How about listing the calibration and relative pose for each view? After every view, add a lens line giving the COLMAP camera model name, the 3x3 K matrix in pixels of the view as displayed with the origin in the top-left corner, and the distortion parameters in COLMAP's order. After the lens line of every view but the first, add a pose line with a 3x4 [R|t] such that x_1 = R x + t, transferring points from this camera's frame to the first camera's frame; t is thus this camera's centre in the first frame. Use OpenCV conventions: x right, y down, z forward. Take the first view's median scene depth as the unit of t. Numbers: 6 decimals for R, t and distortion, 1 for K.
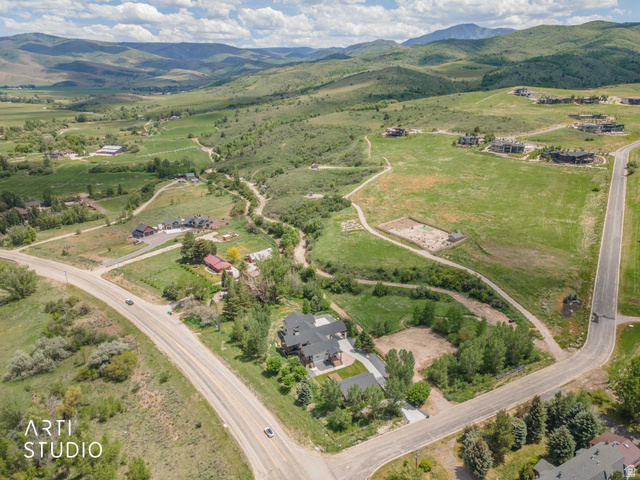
lens RADIAL K [[464.5, 0, 316.8], [0, 464.5, 244.2], [0, 0, 1]] dist [0.043255, 0.008098]
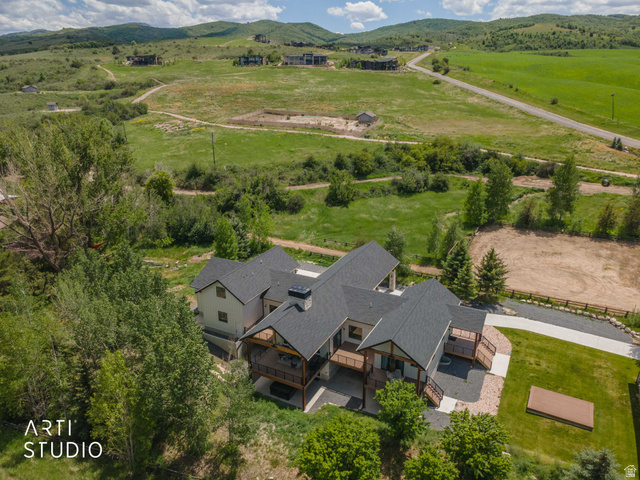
lens RADIAL K [[464.5, 0, 319.9], [0, 464.5, 234.3], [0, 0, 1]] dist [0.043255, 0.008098]
pose [[0.812854, -0.182204, 0.553236, -0.185604], [0.194517, 0.980200, 0.037022, 0.154457], [-0.549027, 0.077520, 0.832202, 0.819585]]
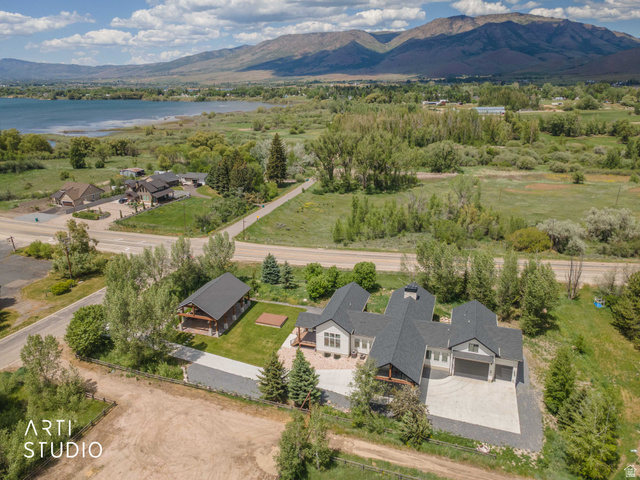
lens RADIAL K [[464.5, 0, 316.8], [0, 464.5, 237.5], [0, 0, 1]] dist [0.043255, 0.008098]
pose [[-0.706967, 0.258614, -0.658268, 0.314218], [-0.212755, 0.809870, 0.546668, -0.080123], [0.674487, 0.526527, -0.517530, 1.212269]]
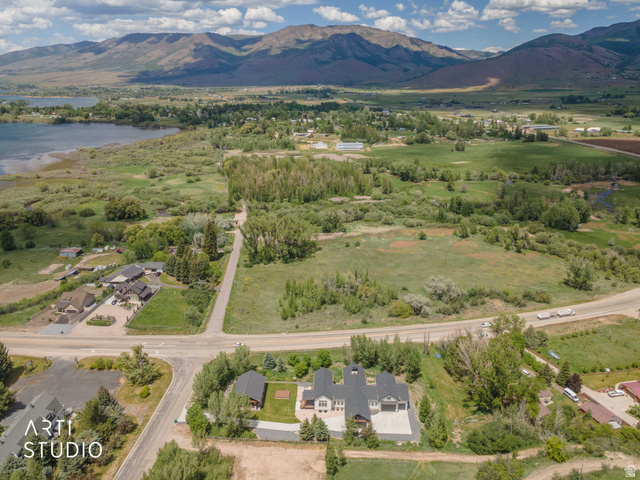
lens RADIAL K [[464.5, 0, 315.2], [0, 464.5, 237.8], [0, 0, 1]] dist [0.043255, 0.008098]
pose [[-0.480397, 0.307275, -0.821463, 0.680005], [-0.286909, 0.830028, 0.478265, -0.447148], [0.828795, 0.465442, -0.310583, 1.163506]]
